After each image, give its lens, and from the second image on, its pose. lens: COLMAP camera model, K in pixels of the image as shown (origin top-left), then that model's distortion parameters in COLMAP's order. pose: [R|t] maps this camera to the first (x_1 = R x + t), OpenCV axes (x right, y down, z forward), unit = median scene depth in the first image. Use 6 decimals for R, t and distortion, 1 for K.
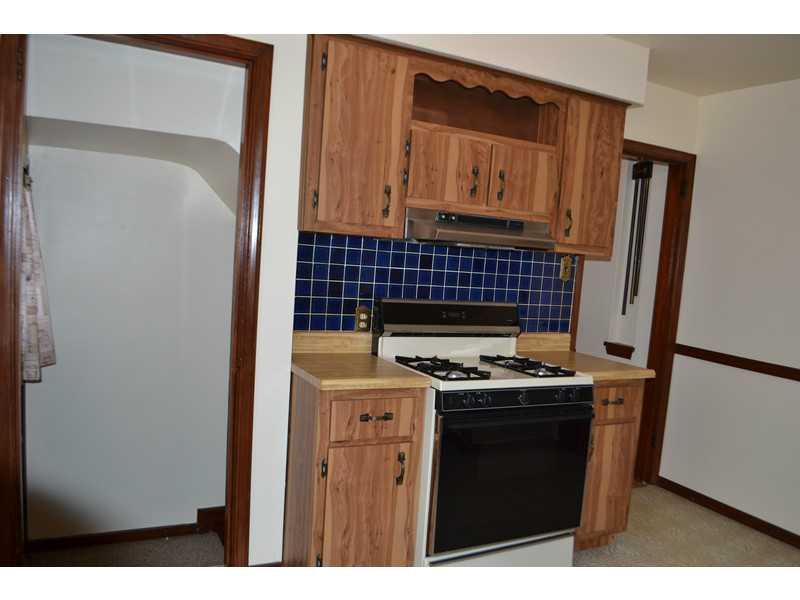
lens RADIAL K [[648.2, 0, 399.3], [0, 648.2, 318.8], [0, 0, 1]] dist [-0.005905, -0.001718]
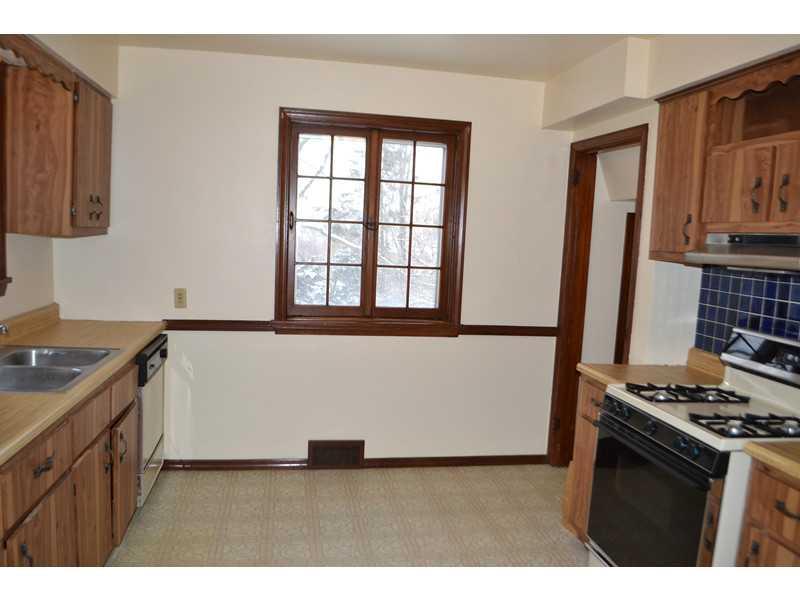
lens RADIAL K [[648.2, 0, 399.3], [0, 648.2, 318.8], [0, 0, 1]] dist [-0.005905, -0.001718]
pose [[-0.302829, 0.038540, -0.952265, 1.083777], [-0.163799, 0.982209, 0.091842, -0.052691], [0.938863, 0.183793, -0.291129, 0.839211]]
